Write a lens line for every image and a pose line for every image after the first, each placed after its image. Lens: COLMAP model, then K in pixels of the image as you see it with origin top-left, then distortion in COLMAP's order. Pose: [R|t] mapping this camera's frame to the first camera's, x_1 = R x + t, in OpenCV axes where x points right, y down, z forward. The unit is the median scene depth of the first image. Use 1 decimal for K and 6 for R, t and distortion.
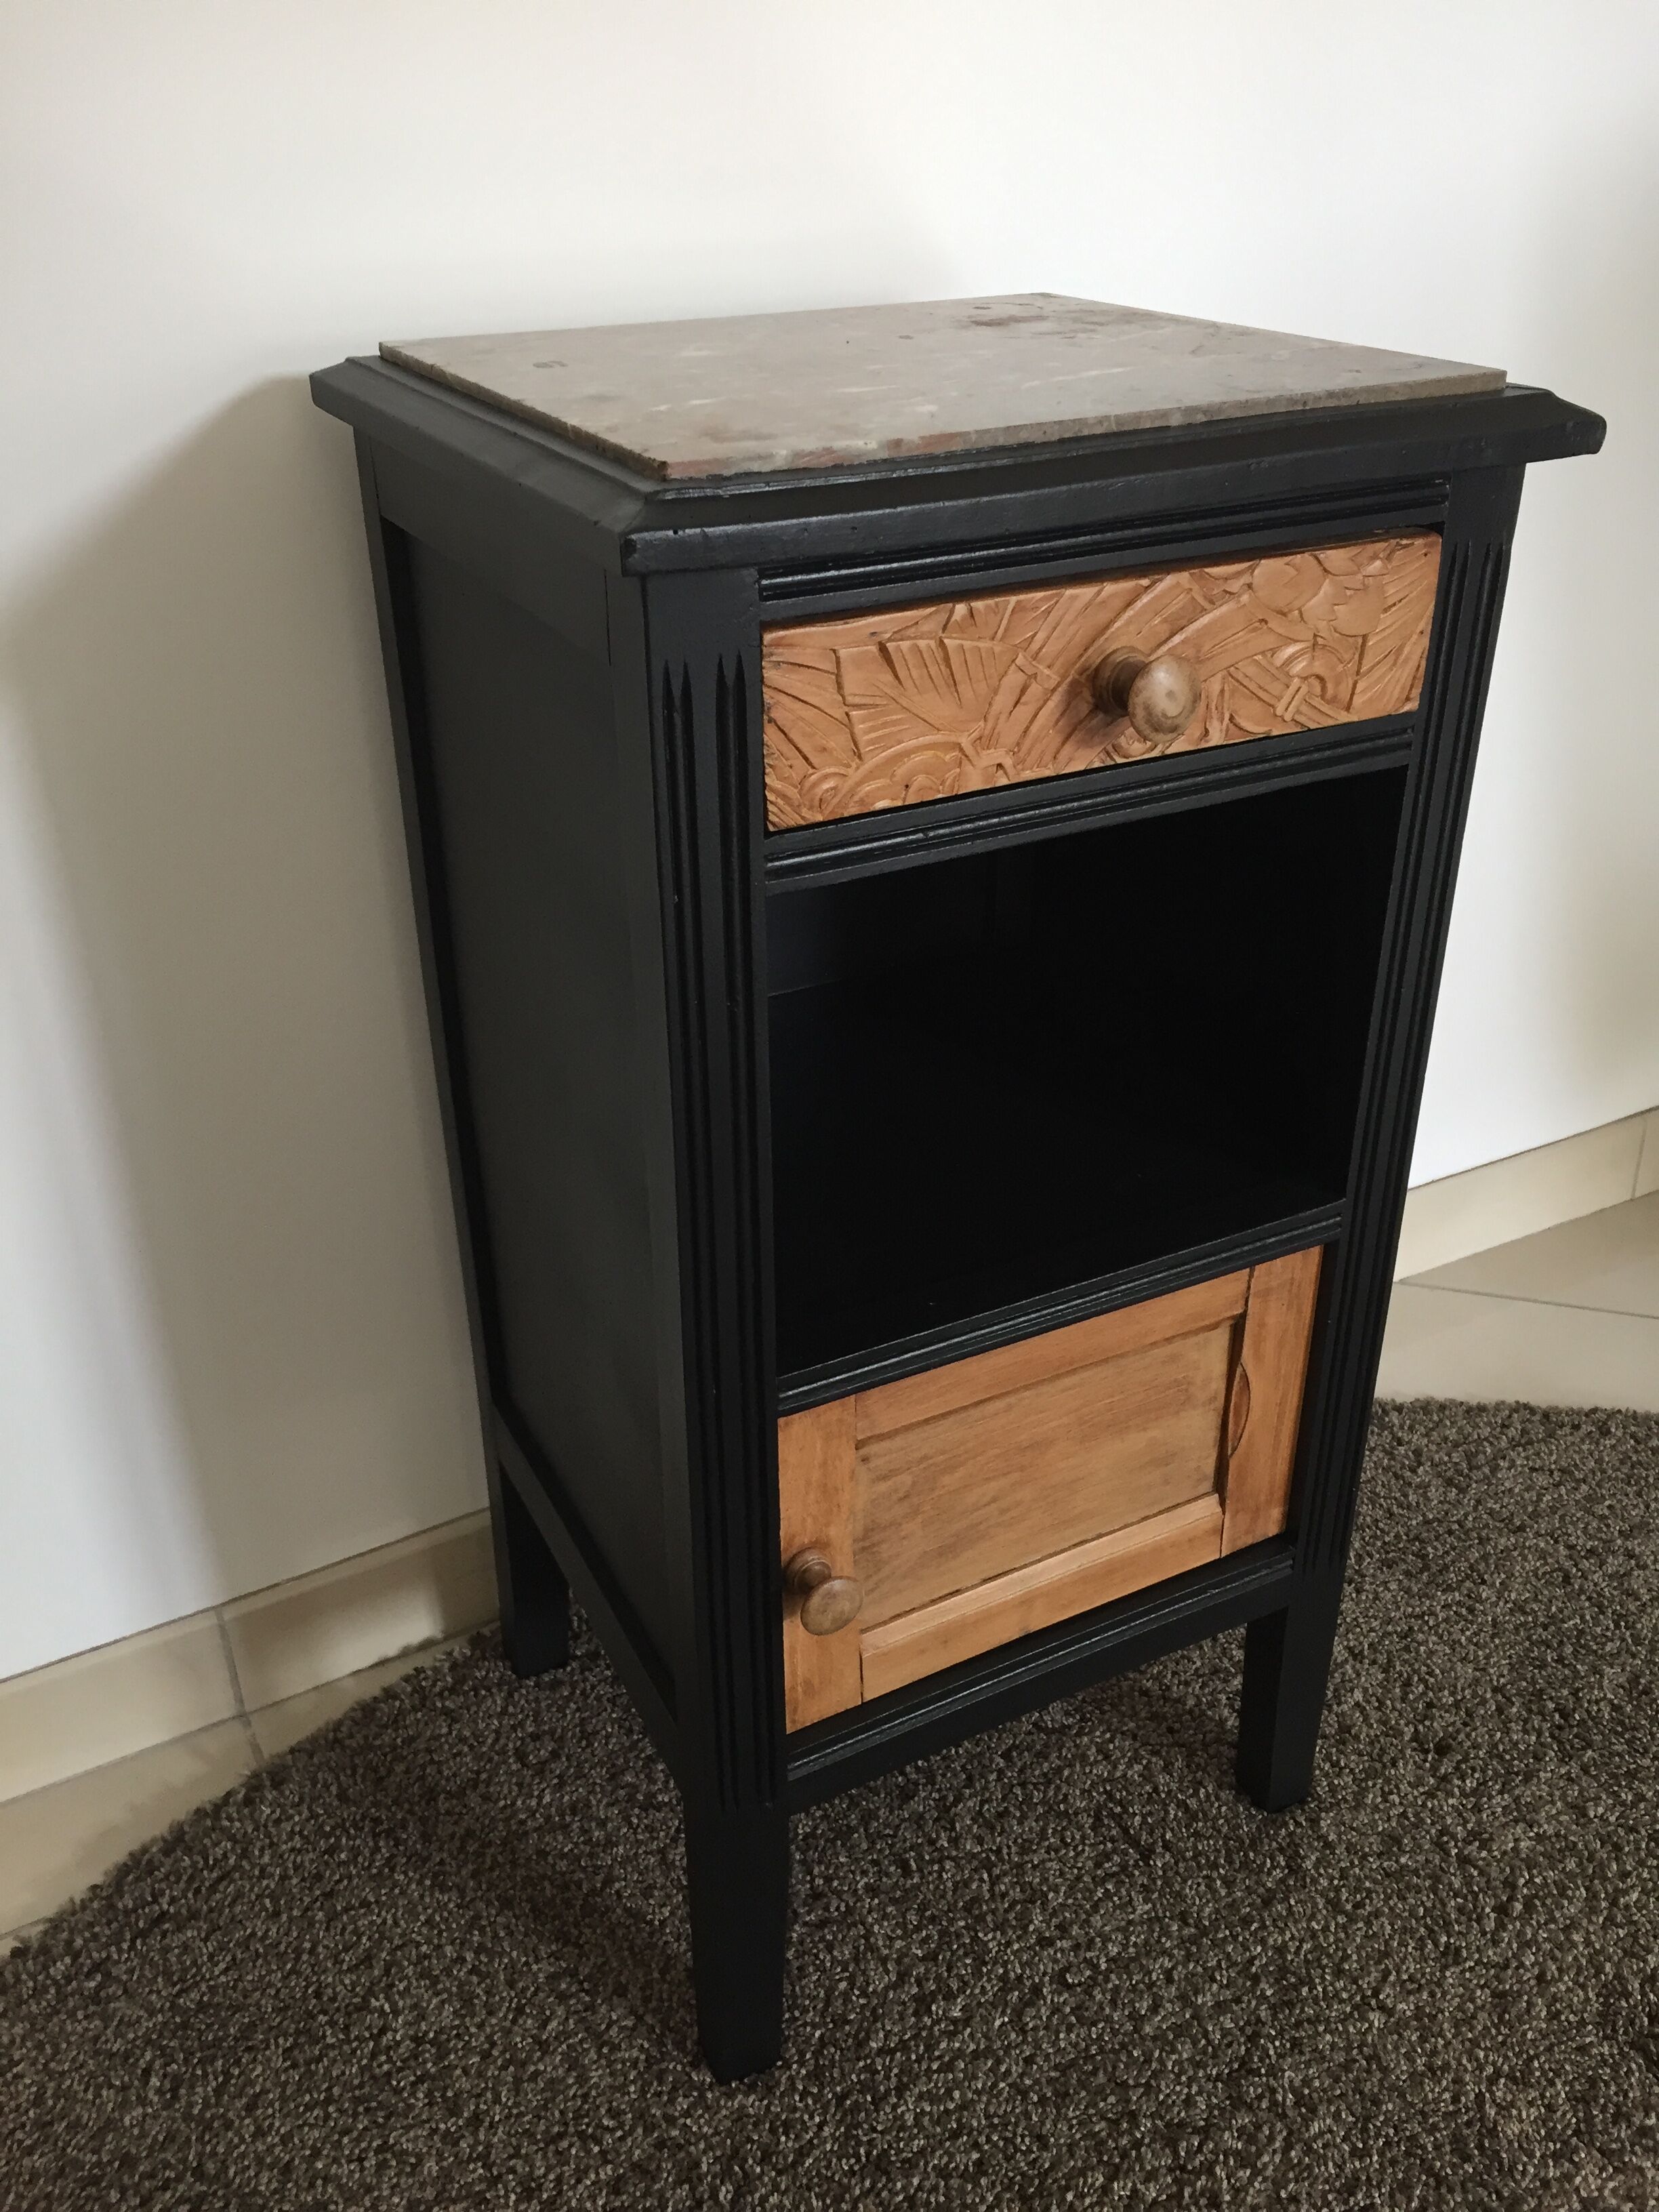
lens RADIAL K [[1902.0, 0, 828.0], [0, 1902.0, 1110.7], [0, 0, 1]] dist [0.052382, -0.077495]
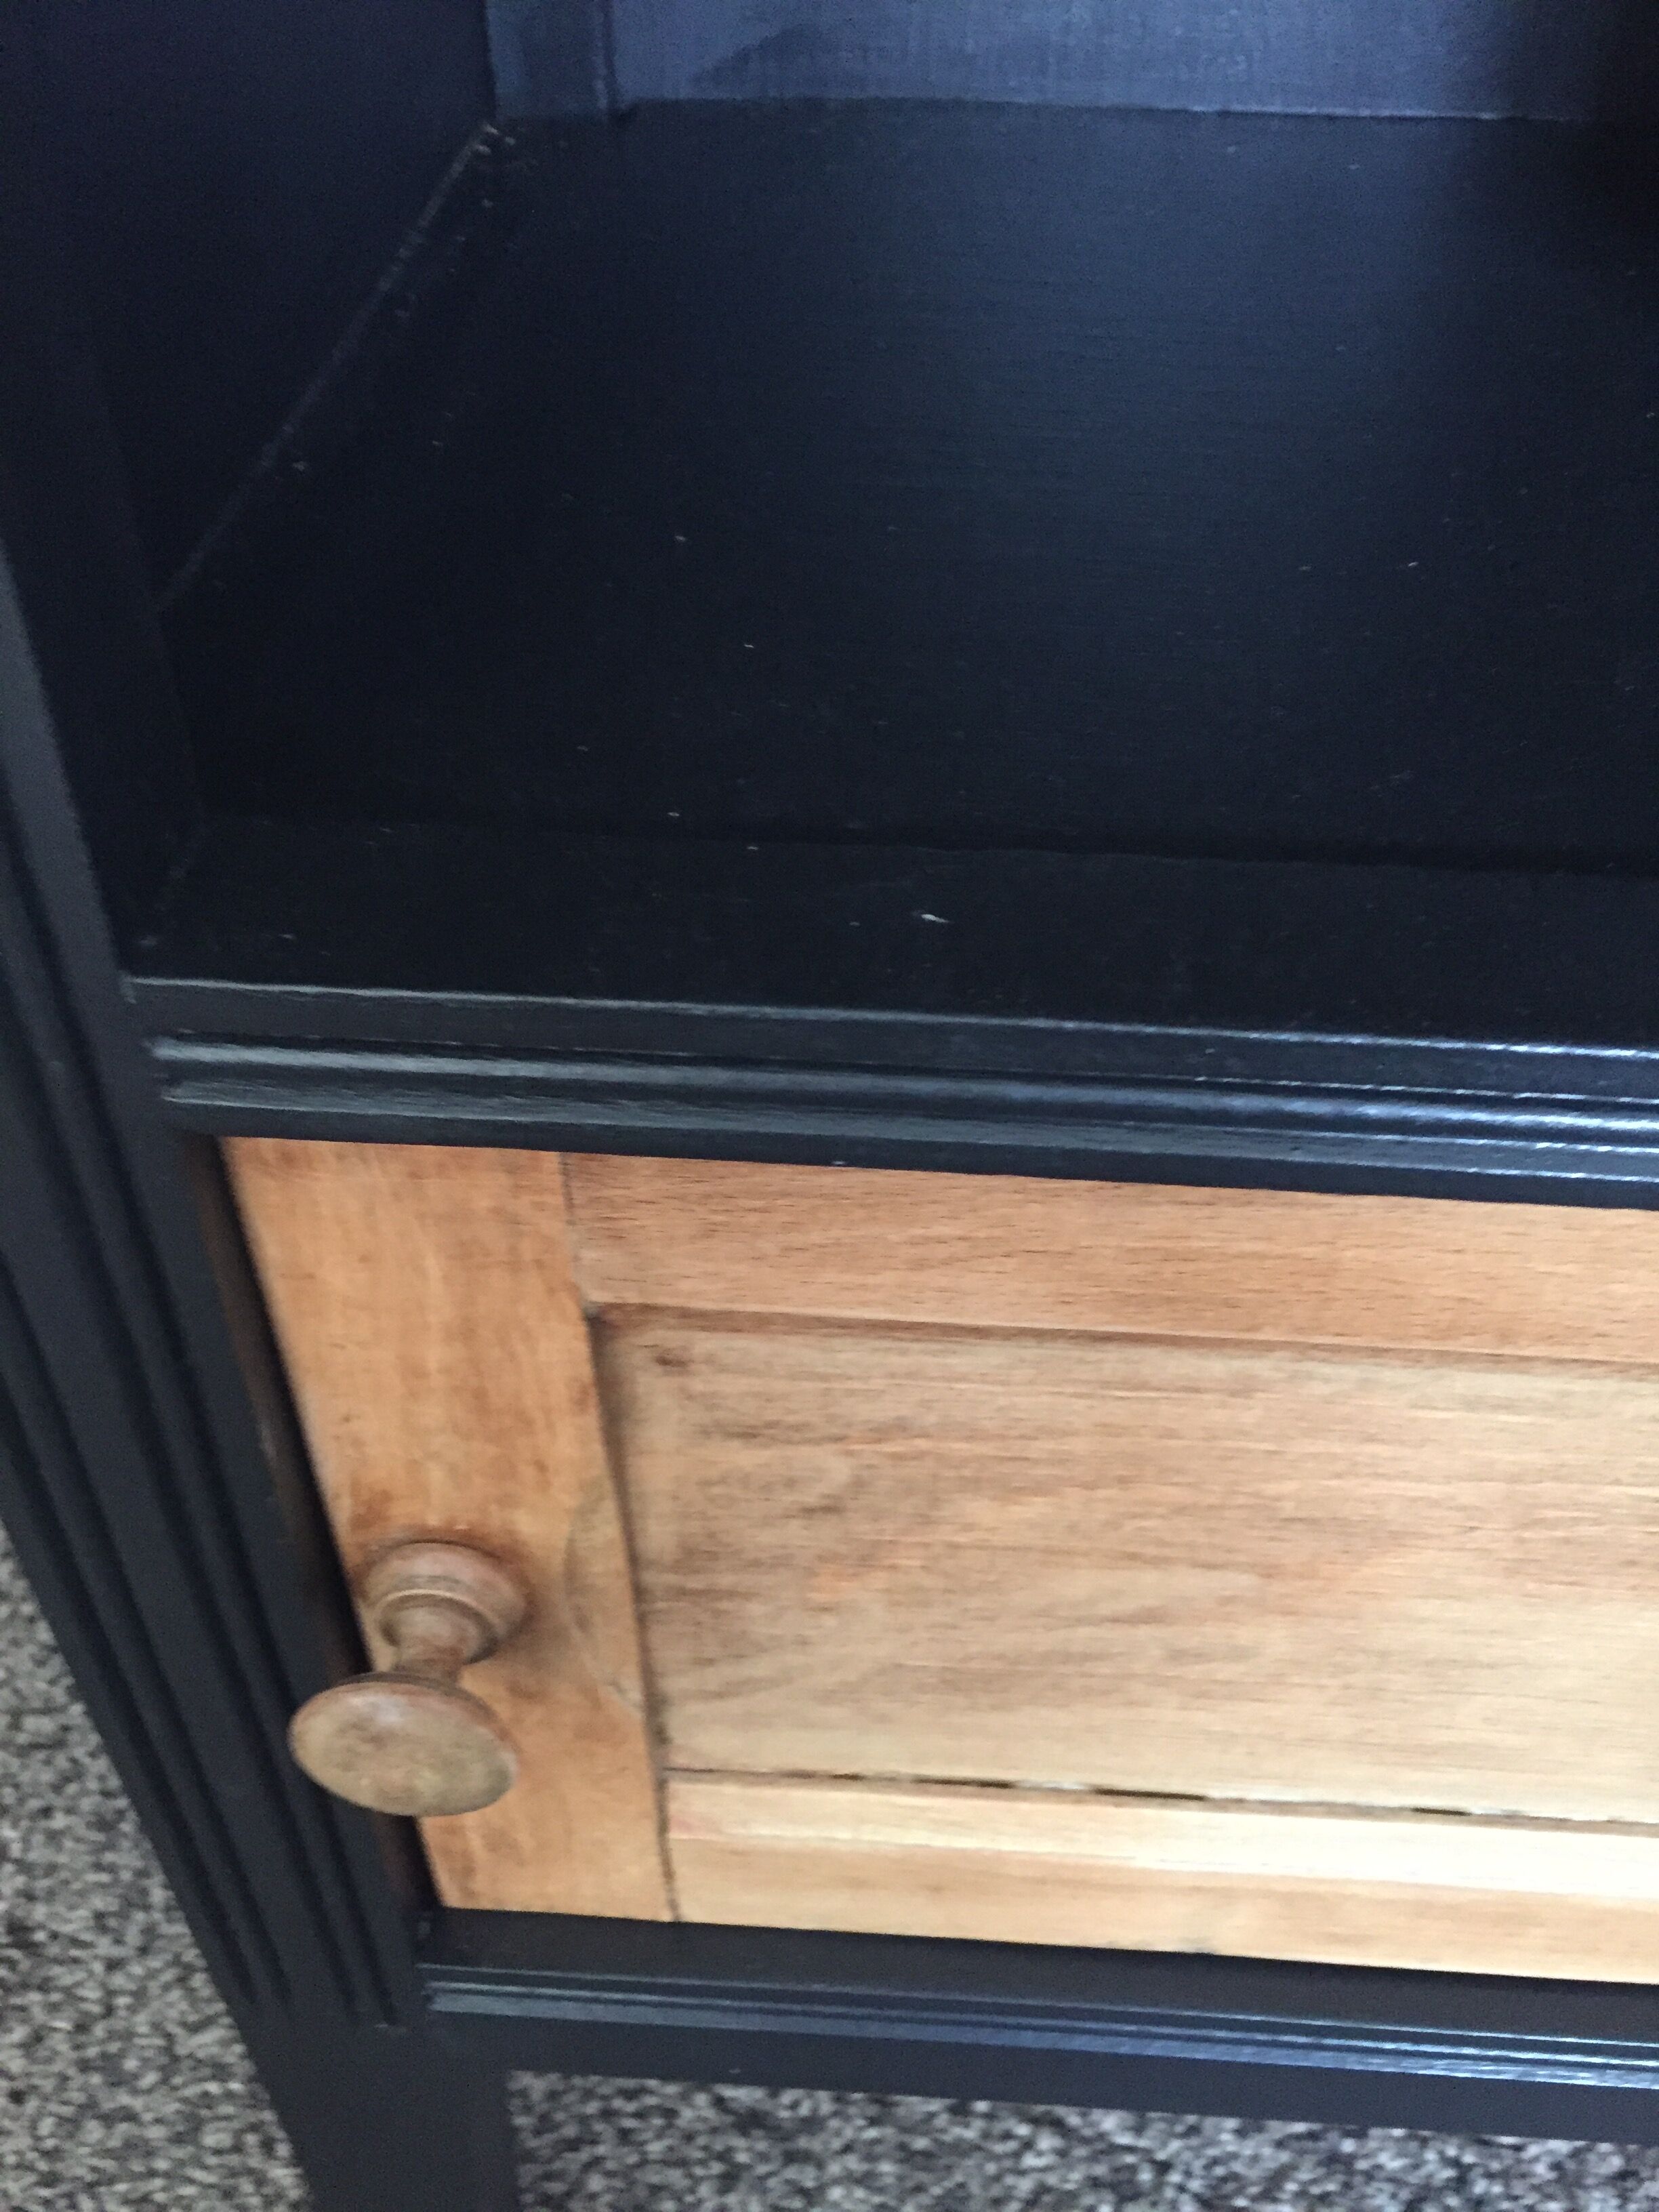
lens RADIAL K [[1902.0, 0, 836.1], [0, 1902.0, 1096.8], [0, 0, 1]] dist [0.052382, -0.077495]
pose [[0.853603, 0.346910, -0.388607, 0.155475], [-0.260685, 0.930339, 0.257901, 0.065244], [0.451005, -0.118841, 0.884574, 0.813916]]
